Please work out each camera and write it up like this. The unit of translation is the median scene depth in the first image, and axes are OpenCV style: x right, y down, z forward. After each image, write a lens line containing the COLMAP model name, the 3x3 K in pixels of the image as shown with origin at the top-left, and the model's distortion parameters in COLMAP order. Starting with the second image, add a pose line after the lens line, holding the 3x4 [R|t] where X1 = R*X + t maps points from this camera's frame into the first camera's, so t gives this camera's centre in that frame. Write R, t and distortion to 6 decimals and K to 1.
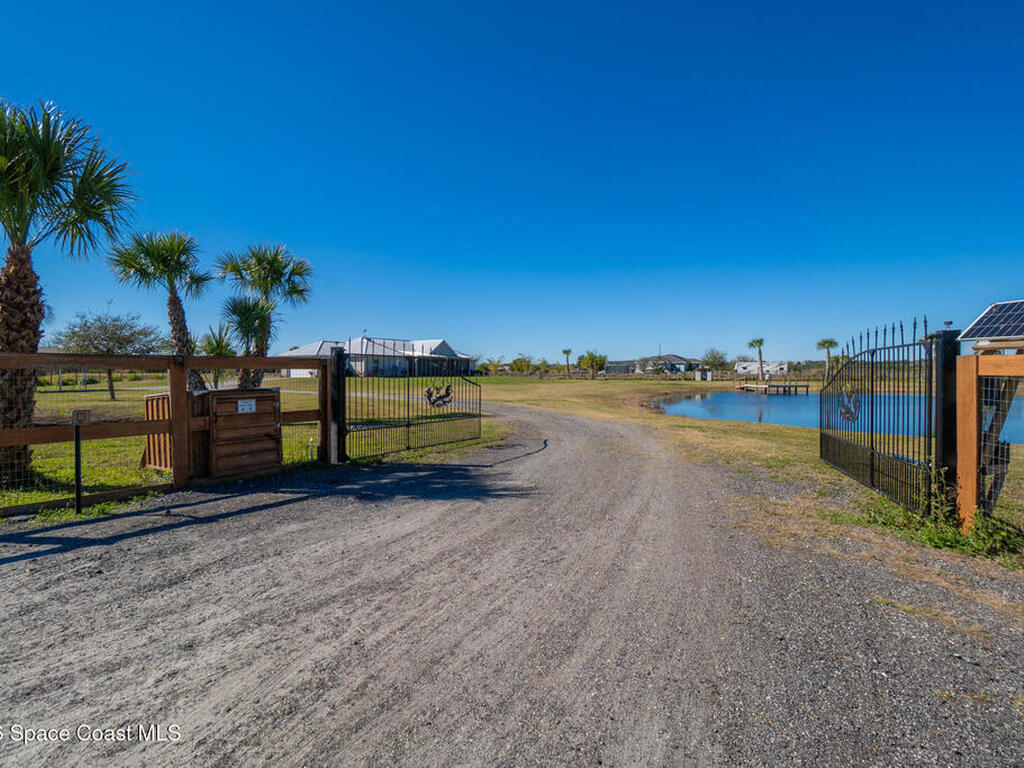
lens RADIAL K [[494.8, 0, 512.7], [0, 494.8, 383.2], [0, 0, 1]] dist [0.004087, 0.000422]
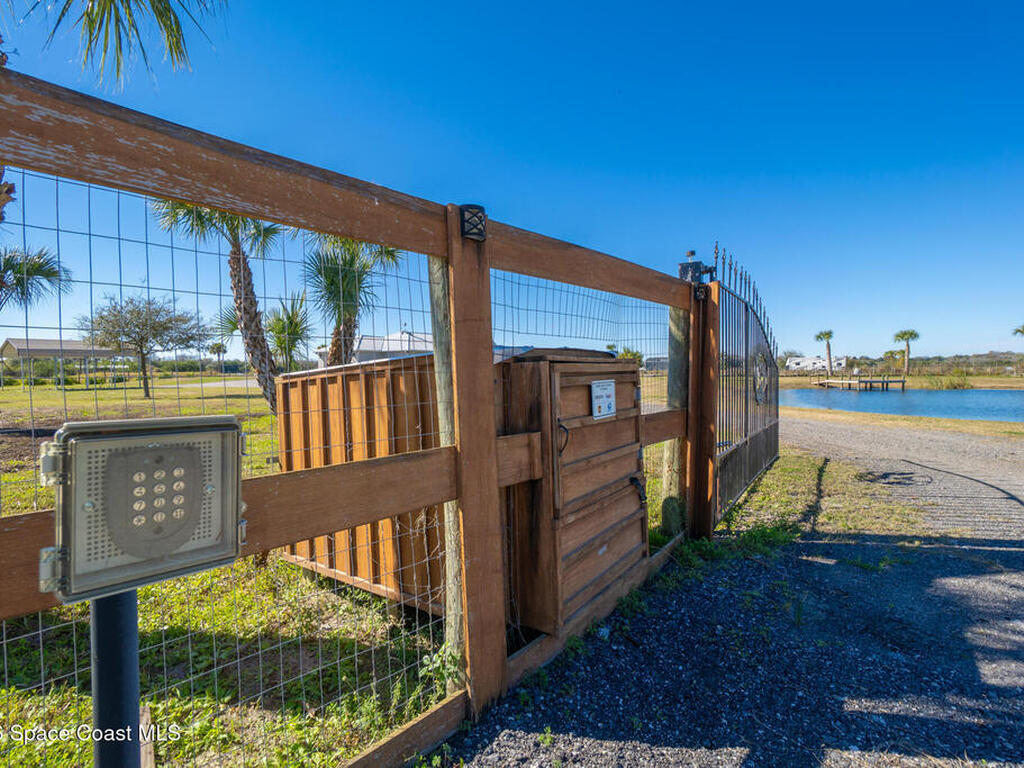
lens RADIAL K [[494.8, 0, 511.4], [0, 494.8, 384.0], [0, 0, 1]] dist [0.004087, 0.000422]
pose [[0.999402, -0.003986, -0.034337, -0.162842], [0.004101, 0.999986, 0.003296, 0.009680], [0.034324, -0.003435, 0.999405, 0.184554]]
